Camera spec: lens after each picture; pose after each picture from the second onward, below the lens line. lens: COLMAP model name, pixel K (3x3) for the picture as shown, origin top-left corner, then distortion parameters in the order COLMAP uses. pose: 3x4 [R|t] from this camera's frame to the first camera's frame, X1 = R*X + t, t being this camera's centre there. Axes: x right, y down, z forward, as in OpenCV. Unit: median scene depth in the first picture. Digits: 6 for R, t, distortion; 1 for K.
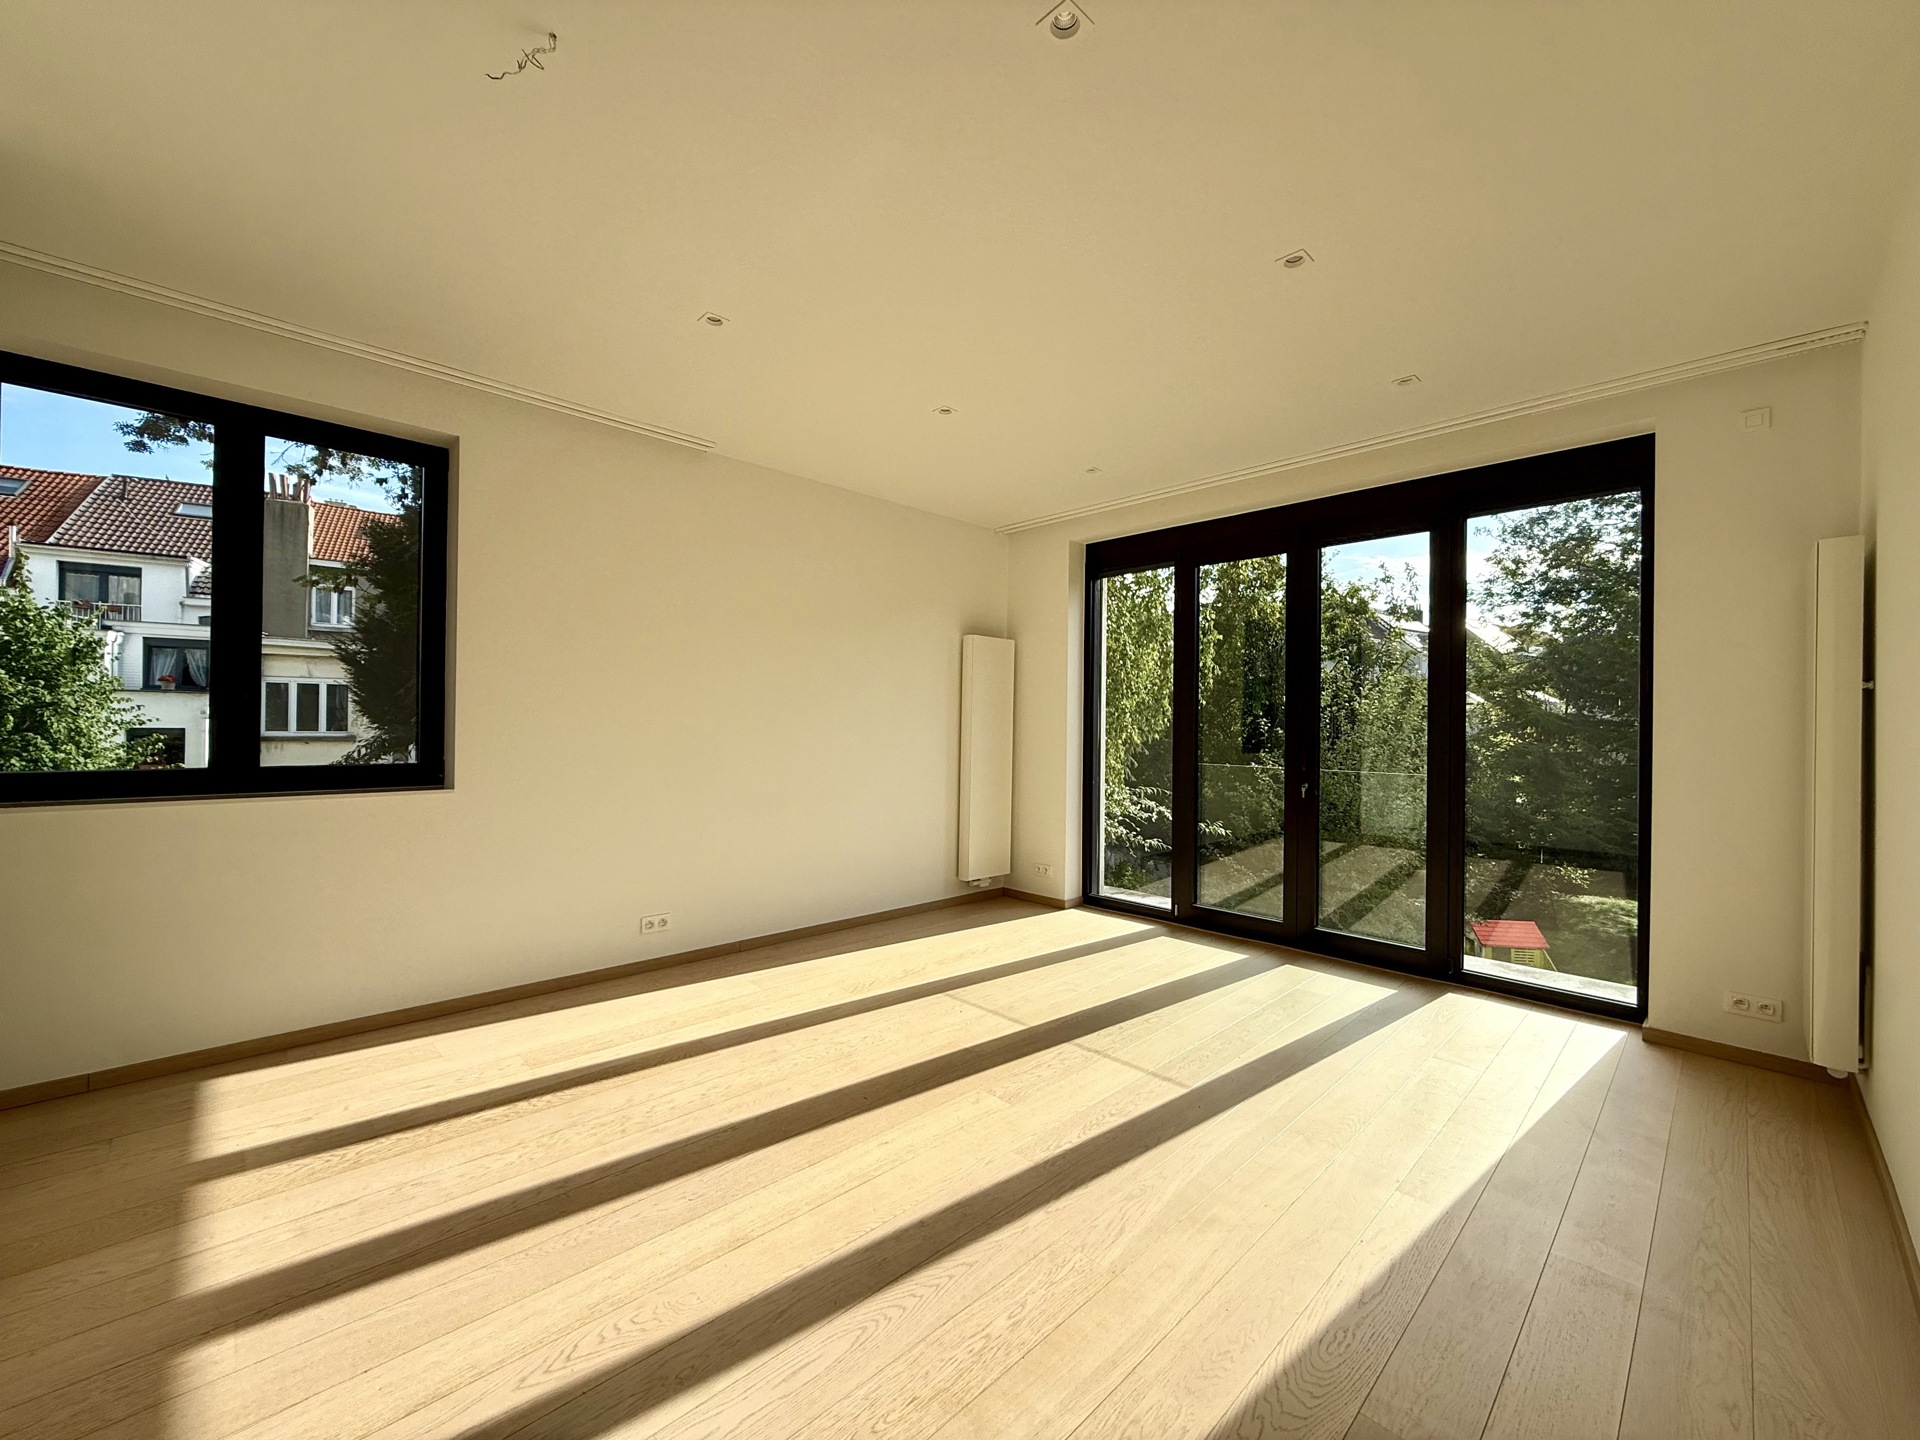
lens RADIAL K [[765.3, 0, 957.1], [0, 765.3, 718.6], [0, 0, 1]] dist [0.001964, 0.000064]
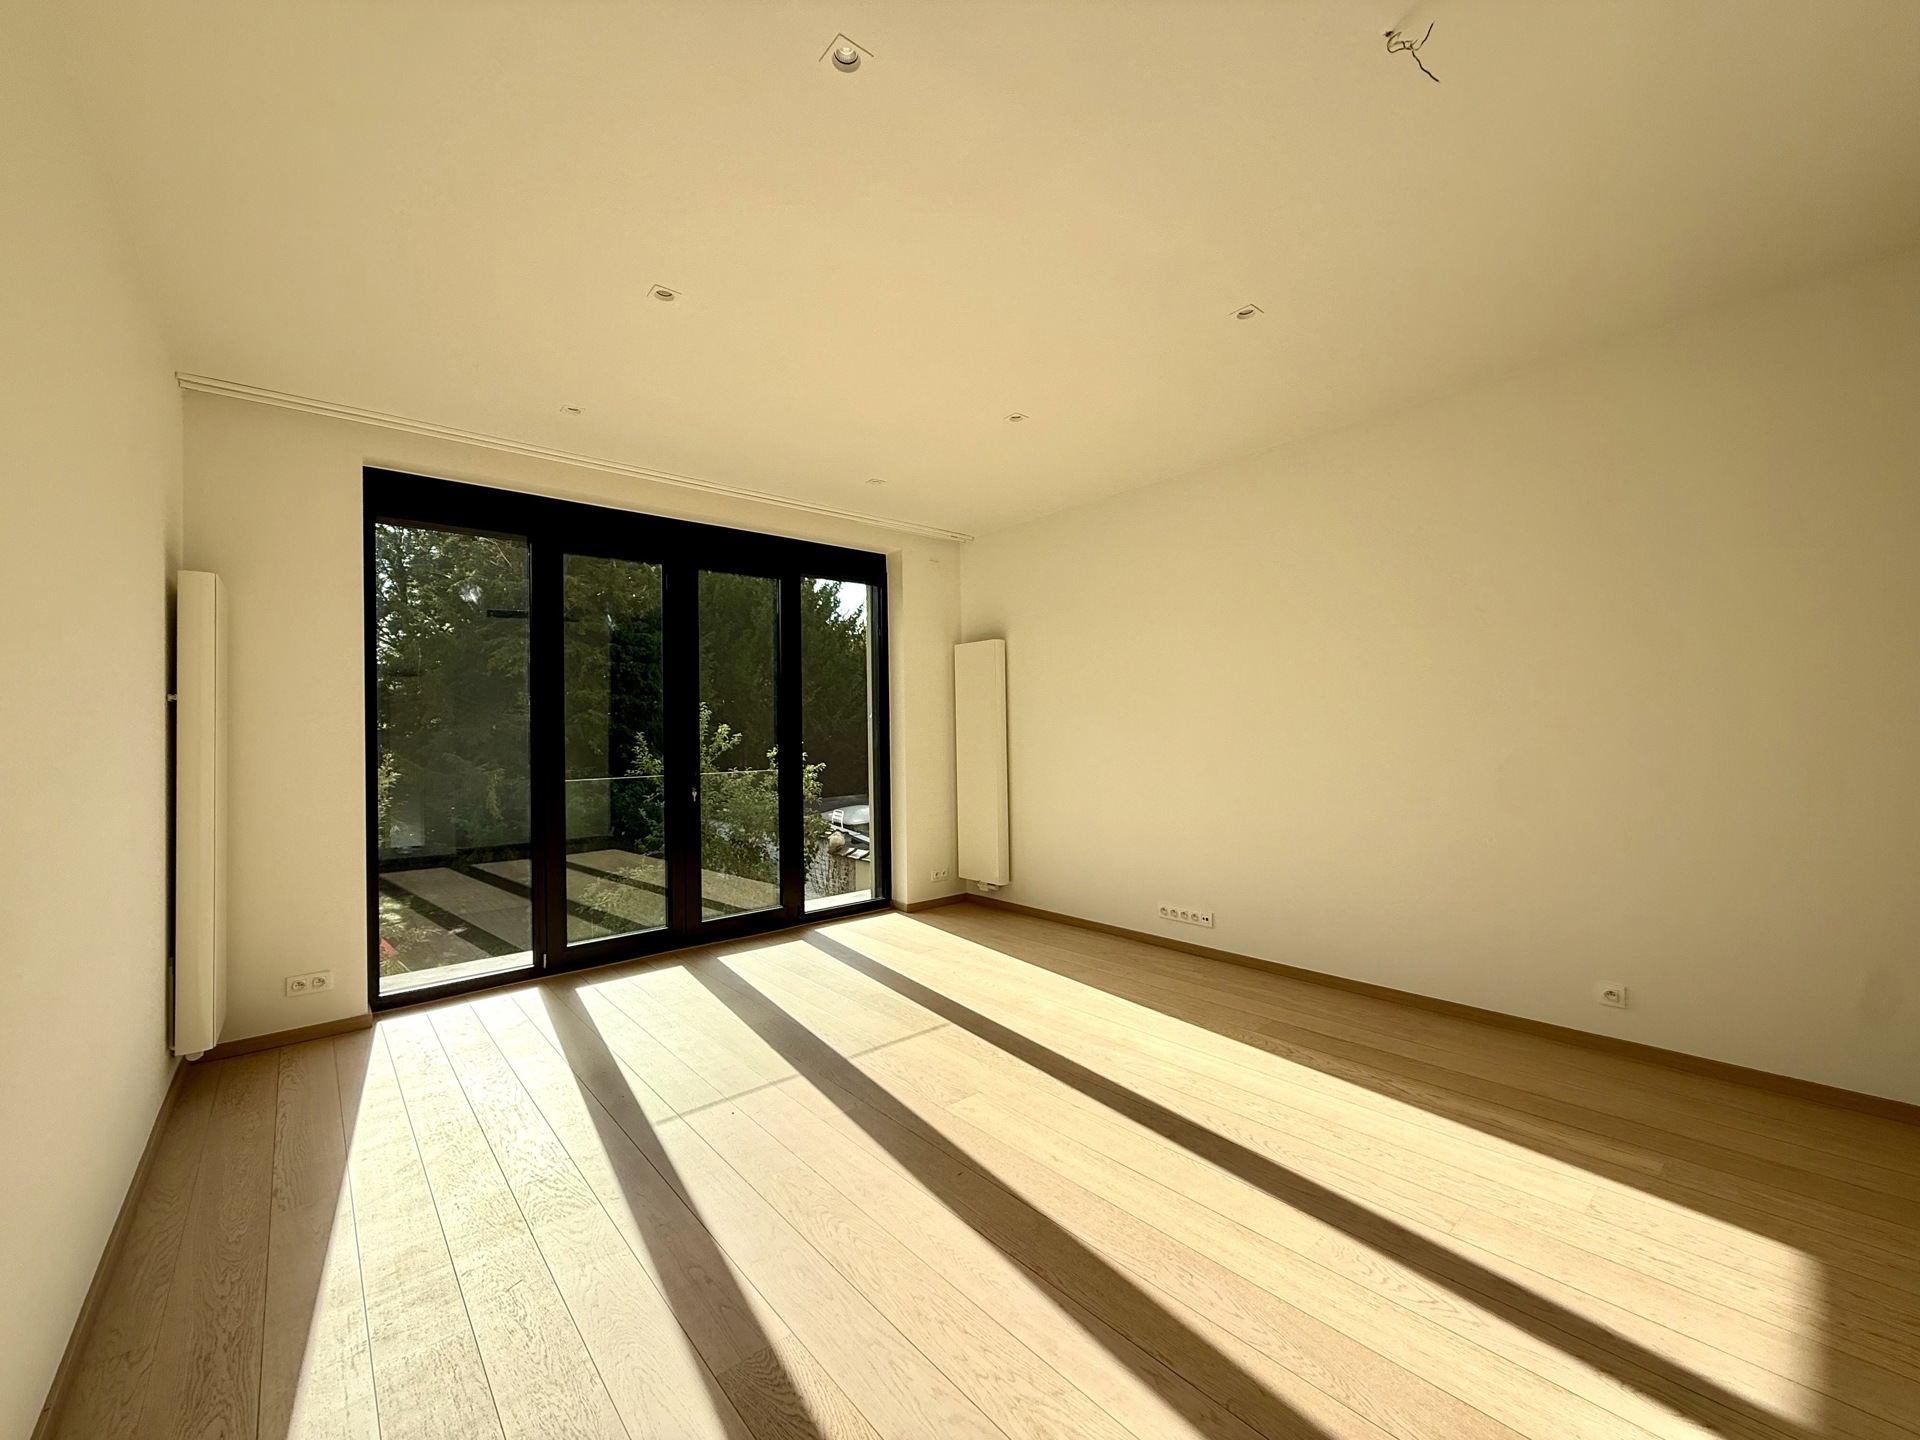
lens RADIAL K [[765.3, 0, 961.8], [0, 765.3, 723.0], [0, 0, 1]] dist [0.001964, 0.000064]
pose [[0.052569, -0.003591, 0.998611, -0.513102], [0.010031, 0.999945, 0.003068, -0.003662], [-0.998567, 0.009856, 0.052602, 0.503806]]
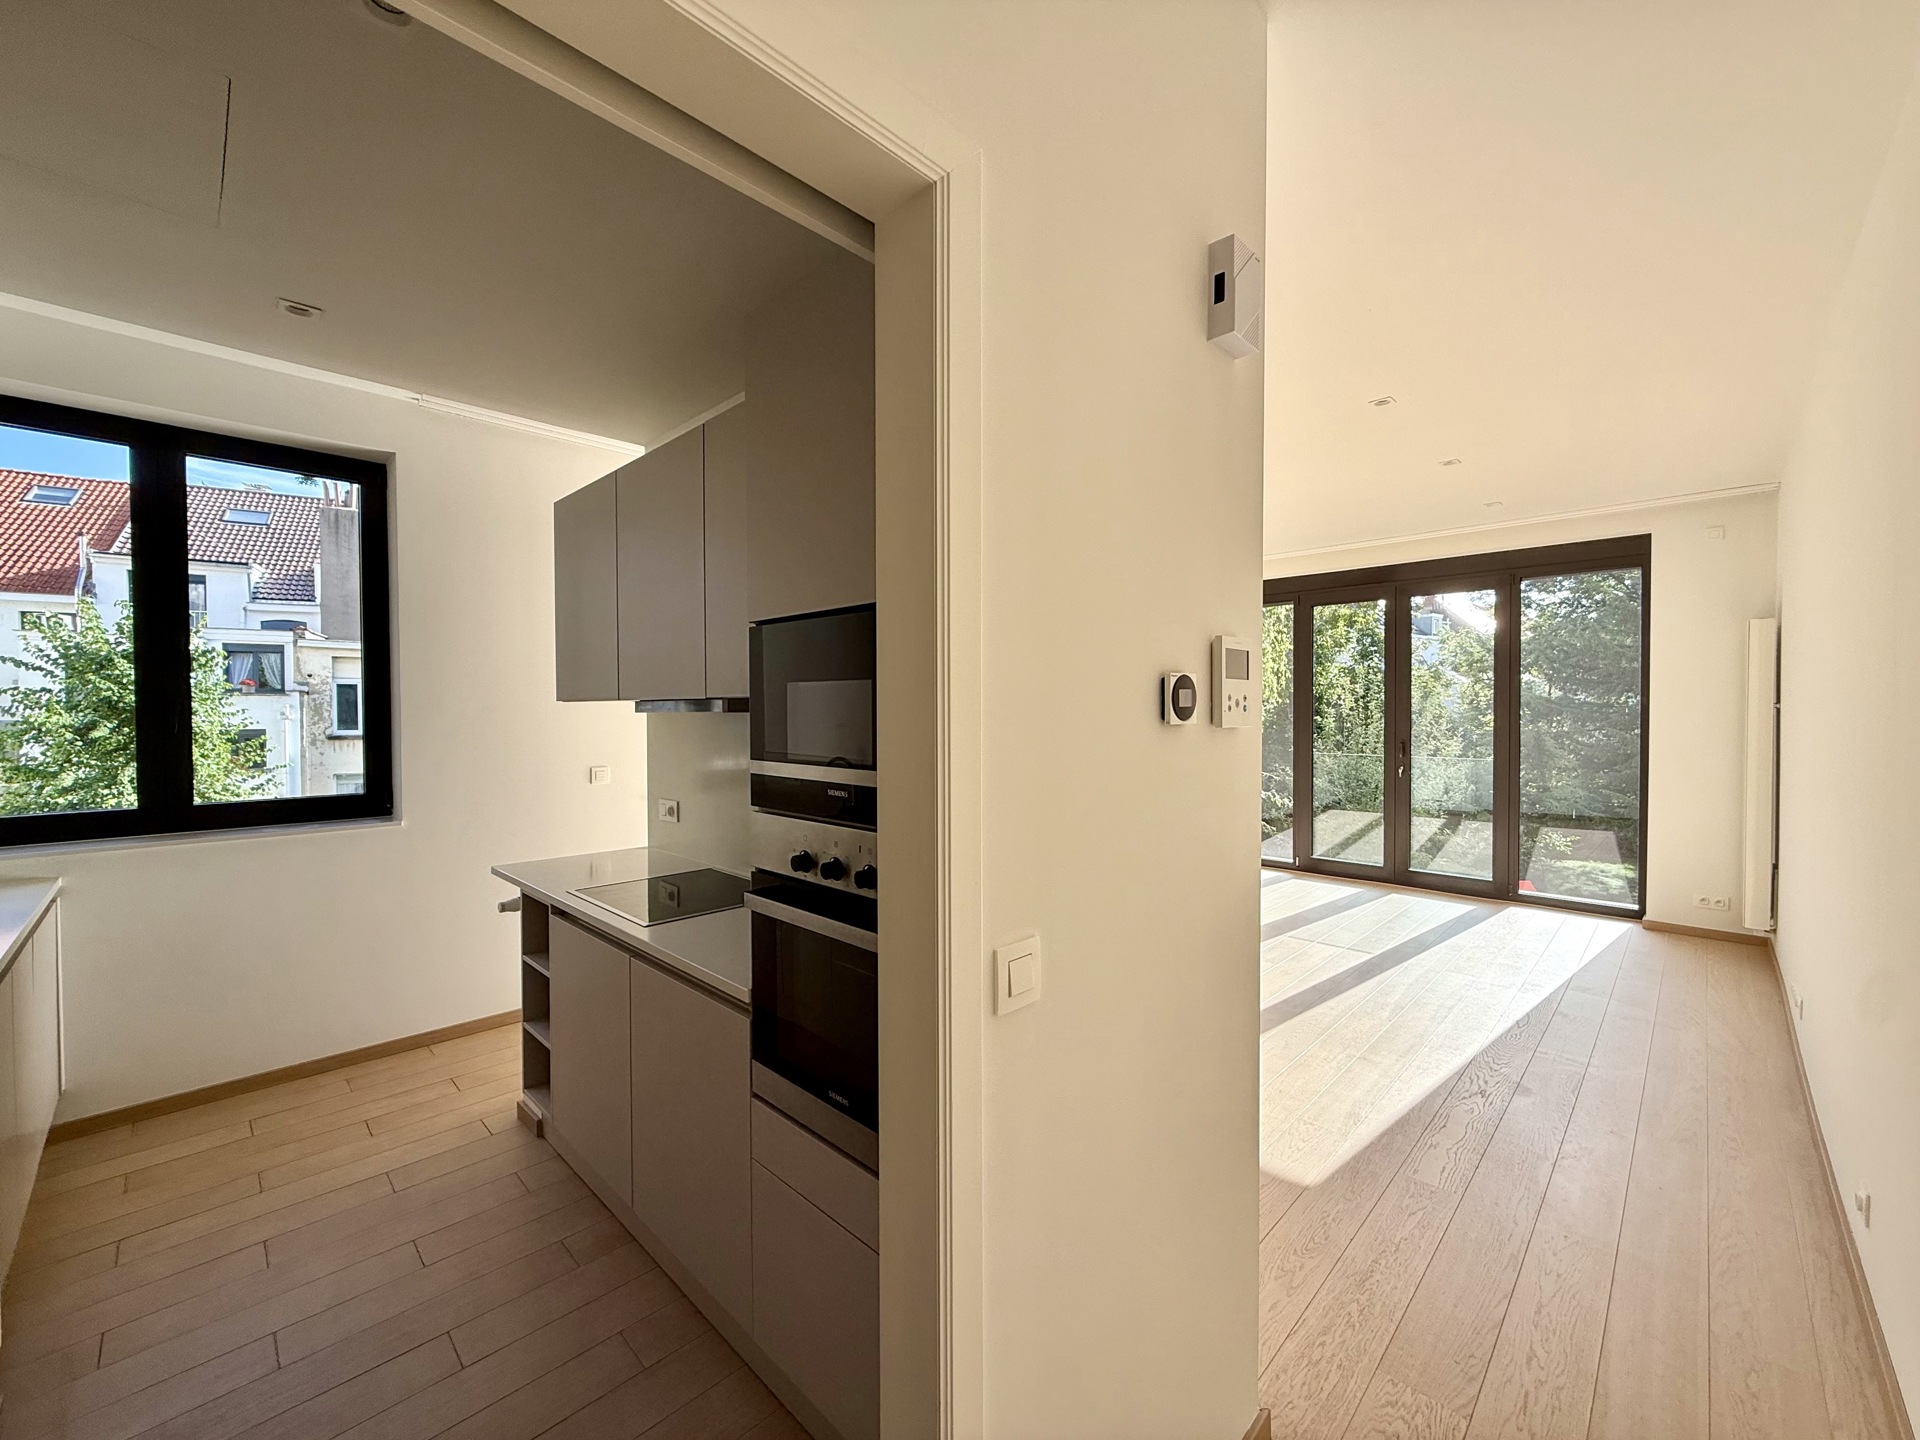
lens RADIAL K [[765.3, 0, 959.1], [0, 765.3, 719.8], [0, 0, 1]] dist [0.001964, 0.000064]
pose [[0.999620, -0.015896, 0.022520, -0.336738], [0.015392, 0.999631, 0.022361, -0.038709], [-0.022867, -0.022006, 0.999496, -0.332687]]
